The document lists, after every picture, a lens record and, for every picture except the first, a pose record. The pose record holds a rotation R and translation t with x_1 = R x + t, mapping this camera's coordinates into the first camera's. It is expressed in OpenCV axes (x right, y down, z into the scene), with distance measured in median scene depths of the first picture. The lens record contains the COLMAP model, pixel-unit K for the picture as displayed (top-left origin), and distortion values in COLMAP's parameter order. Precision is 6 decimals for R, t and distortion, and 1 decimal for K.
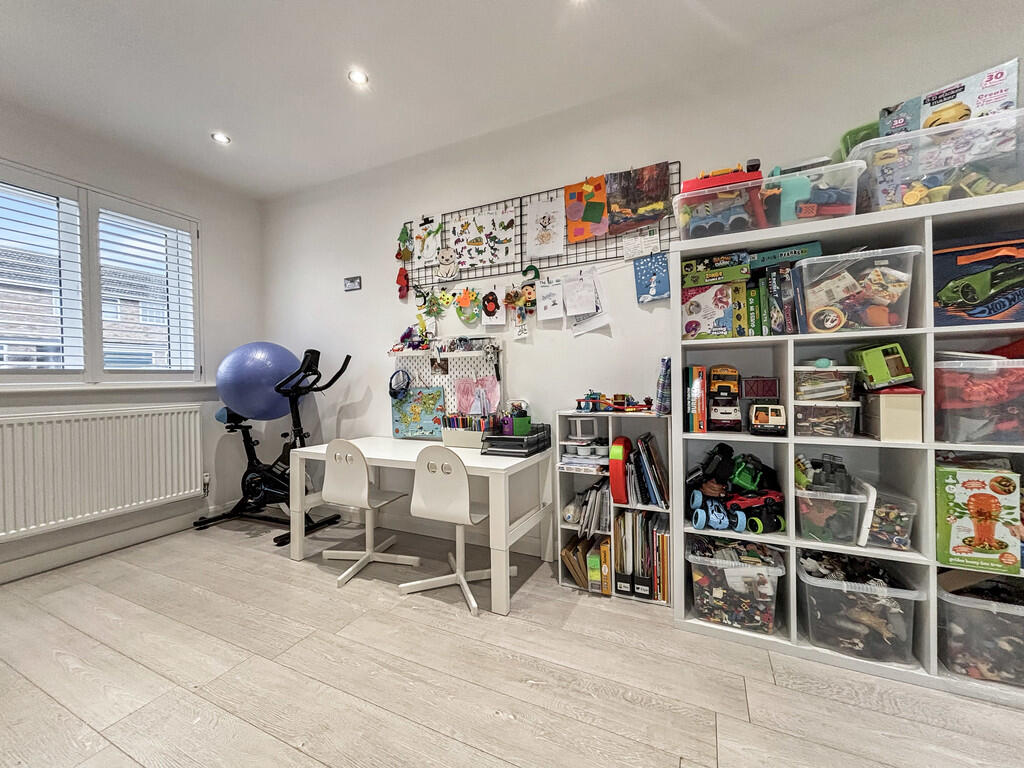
lens RADIAL K [[412.5, 0, 510.8], [0, 412.5, 382.5], [0, 0, 1]] dist [0.017478, -0.007102]
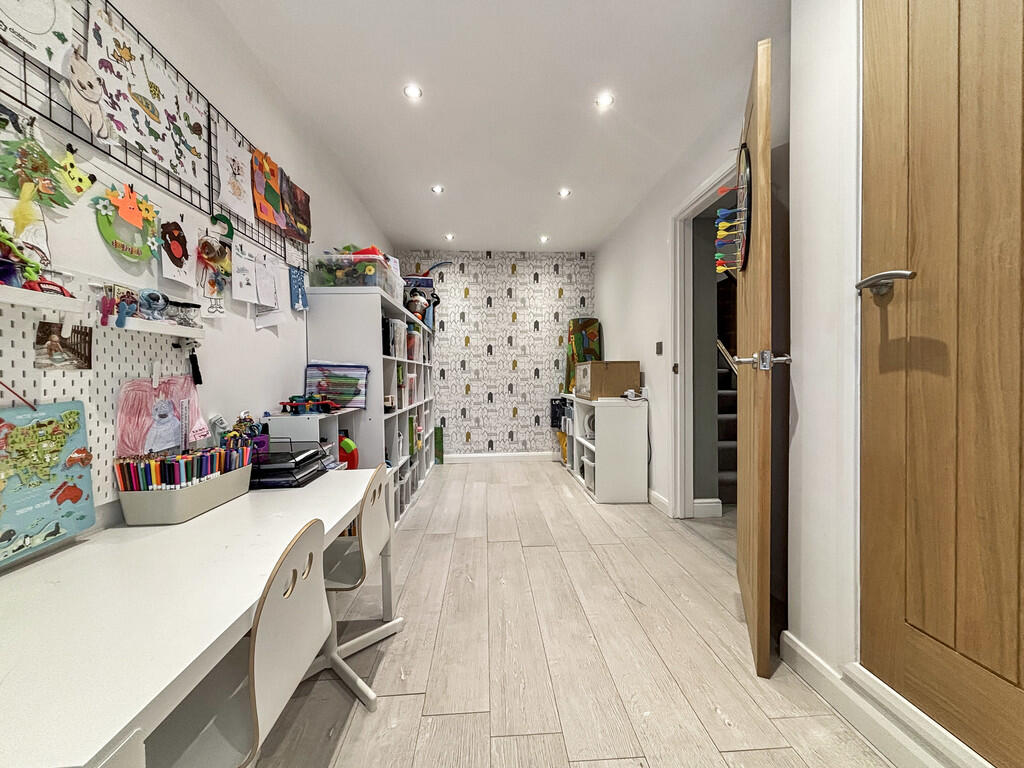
lens RADIAL K [[412.5, 0, 510.8], [0, 412.5, 382.5], [0, 0, 1]] dist [0.017478, -0.007102]
pose [[-0.489090, 0.012516, 0.872144, -0.745427], [0.034430, 0.999395, 0.004966, 0.005646], [-0.871554, 0.032456, -0.489224, 0.888006]]
